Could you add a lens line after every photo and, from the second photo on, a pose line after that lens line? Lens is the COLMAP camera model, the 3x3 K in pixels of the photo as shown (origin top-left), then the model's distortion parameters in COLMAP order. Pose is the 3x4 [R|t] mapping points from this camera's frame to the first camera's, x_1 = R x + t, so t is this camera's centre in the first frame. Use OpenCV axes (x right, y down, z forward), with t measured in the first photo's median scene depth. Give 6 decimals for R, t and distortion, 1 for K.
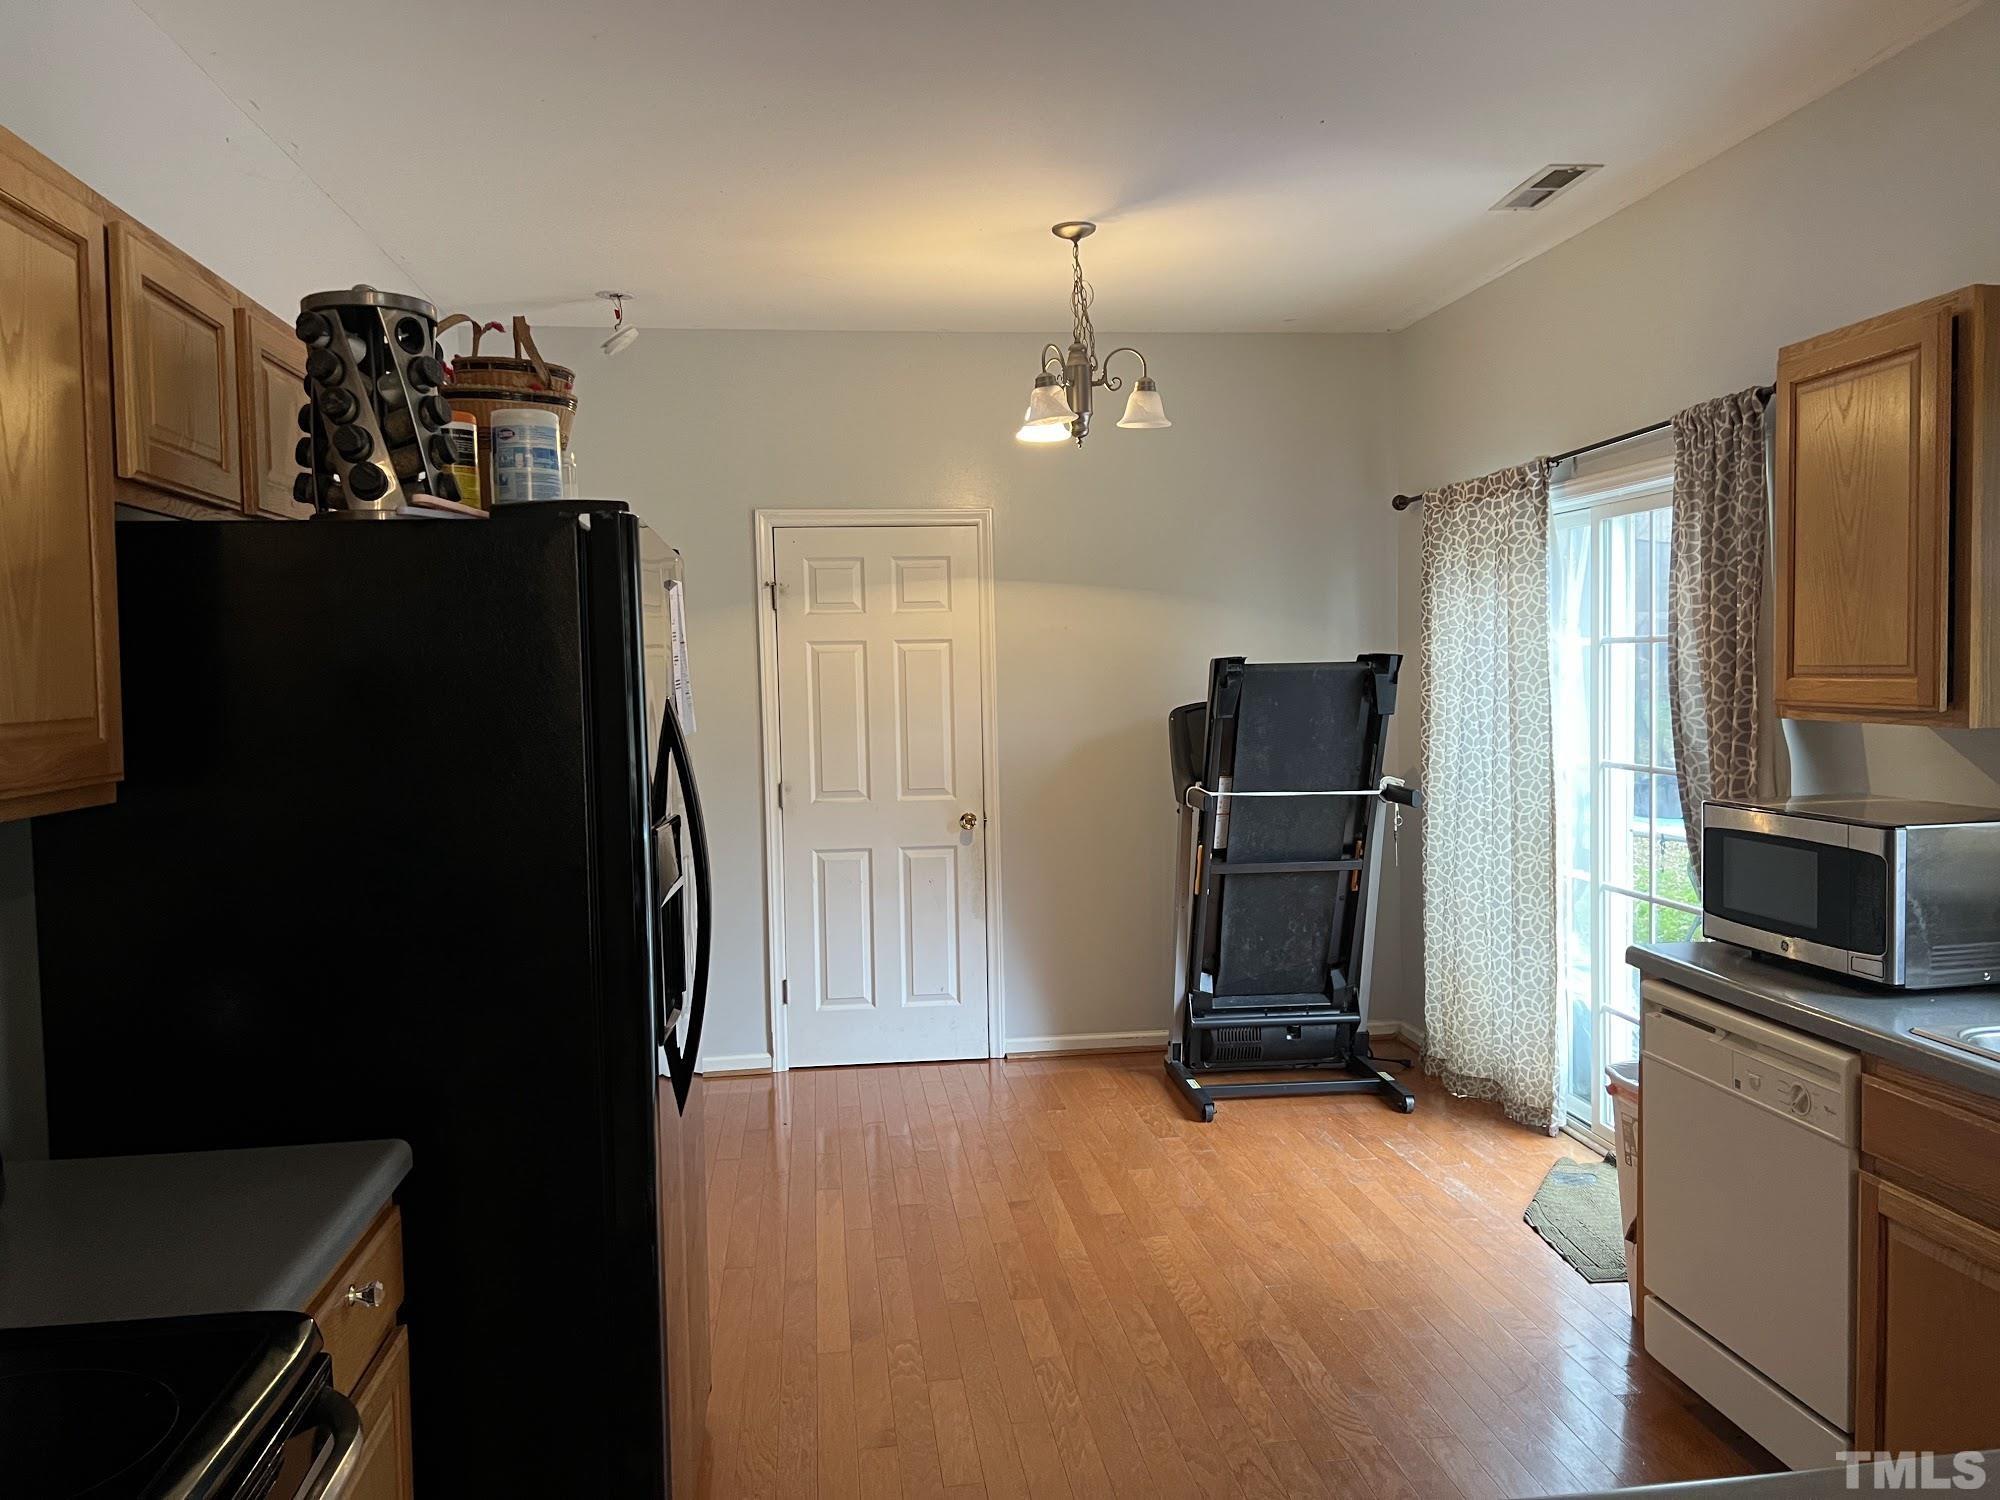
lens RADIAL K [[1479.6, 0, 1000.8], [0, 1479.6, 747.5], [0, 0, 1]] dist [0.055089, -0.066793]
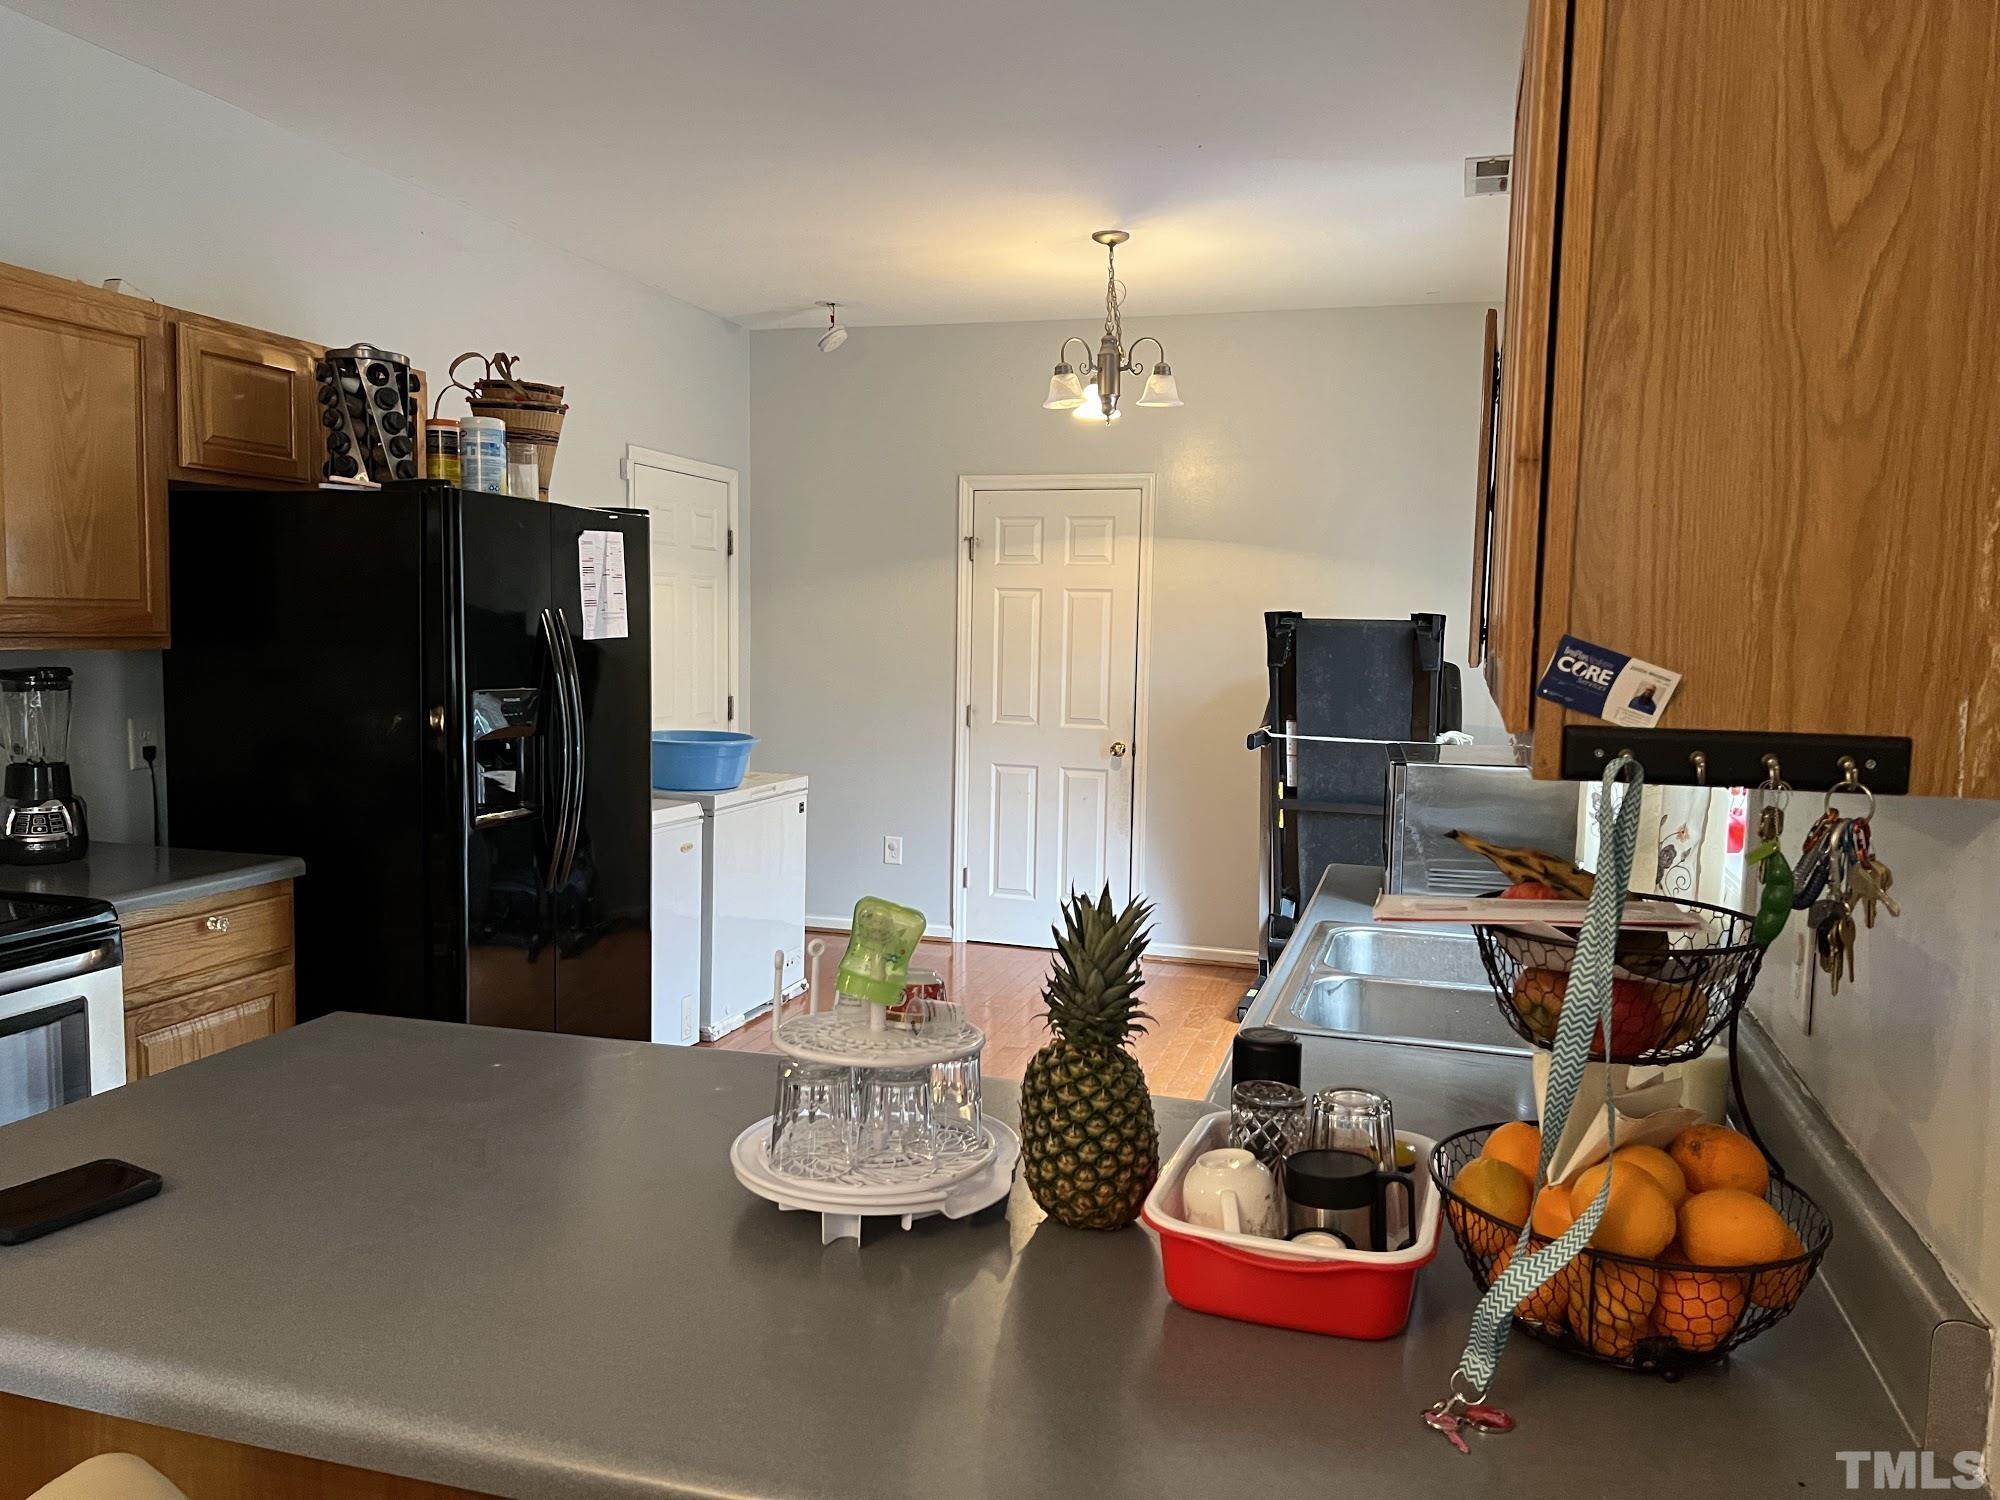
lens RADIAL K [[1479.6, 0, 1012.2], [0, 1479.6, 761.8], [0, 0, 1]] dist [0.055089, -0.066793]
pose [[0.916026, 0.078637, -0.393335, 0.395659], [-0.062970, 0.996628, 0.052600, 0.005135], [0.396145, -0.023415, 0.917889, -0.094870]]
